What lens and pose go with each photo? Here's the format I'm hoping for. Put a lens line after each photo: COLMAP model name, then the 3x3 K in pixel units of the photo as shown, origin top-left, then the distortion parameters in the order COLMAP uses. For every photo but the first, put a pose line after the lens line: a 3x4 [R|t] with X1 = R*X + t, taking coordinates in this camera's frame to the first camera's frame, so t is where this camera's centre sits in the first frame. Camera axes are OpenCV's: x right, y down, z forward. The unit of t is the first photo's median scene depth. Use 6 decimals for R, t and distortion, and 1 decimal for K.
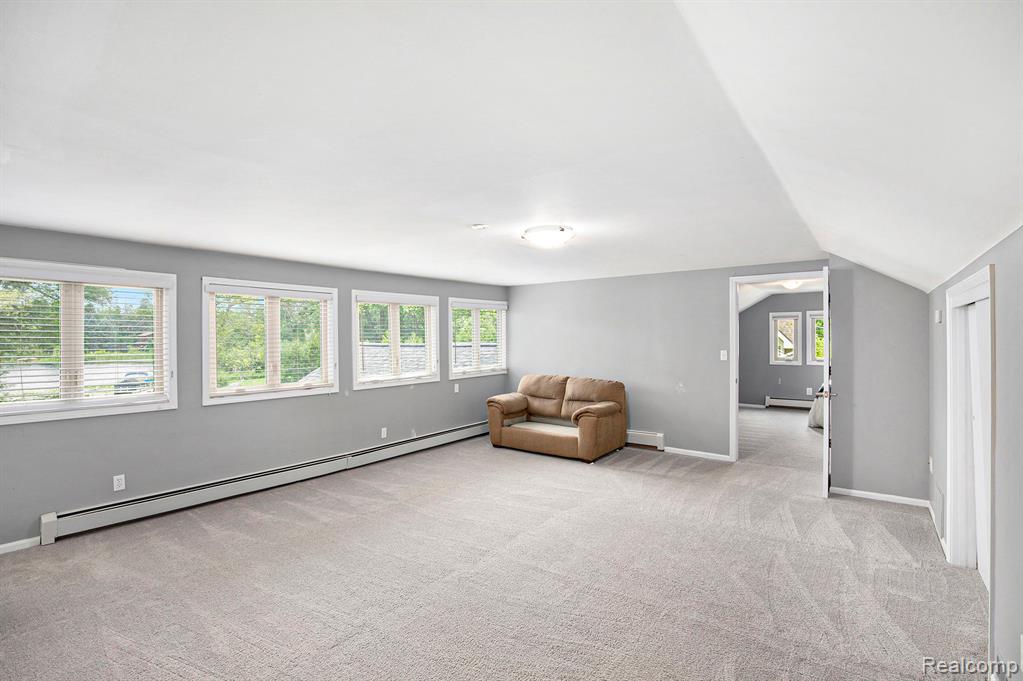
lens RADIAL K [[478.5, 0, 508.9], [0, 478.5, 340.4], [0, 0, 1]] dist [-0.029197, 0.000933]
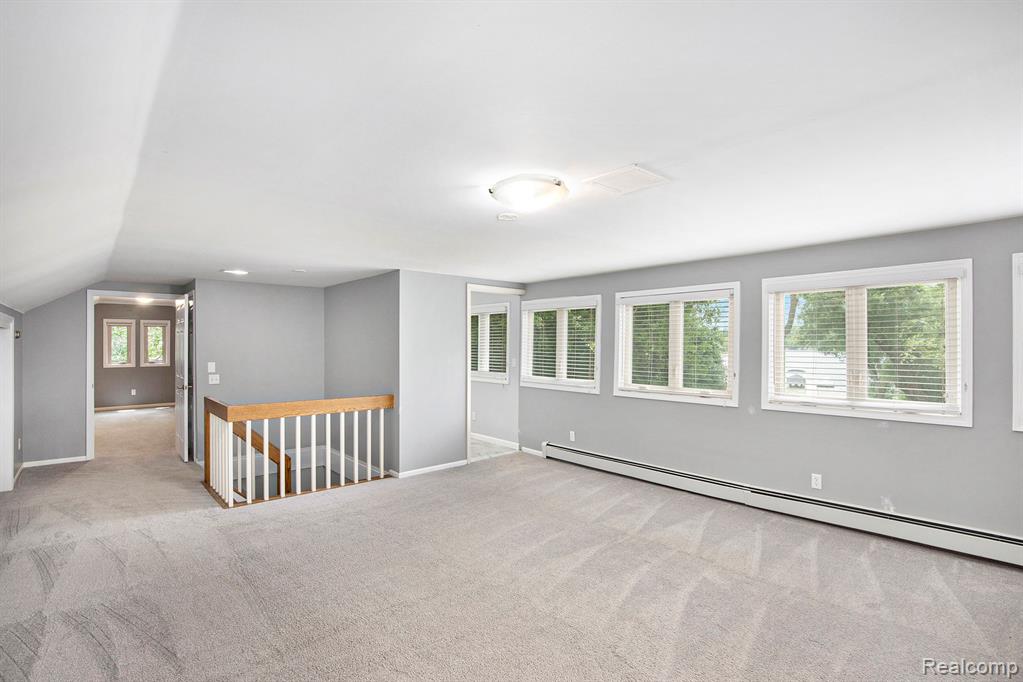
lens RADIAL K [[487.7, 0, 479.1], [0, 487.7, 344.4], [0, 0, 1]] dist [0.015526, 0.000059]
pose [[-0.212858, 0.007313, -0.977056, 0.564057], [-0.002133, 0.999966, 0.007949, -0.006055], [0.977081, 0.003776, -0.212835, 0.741299]]
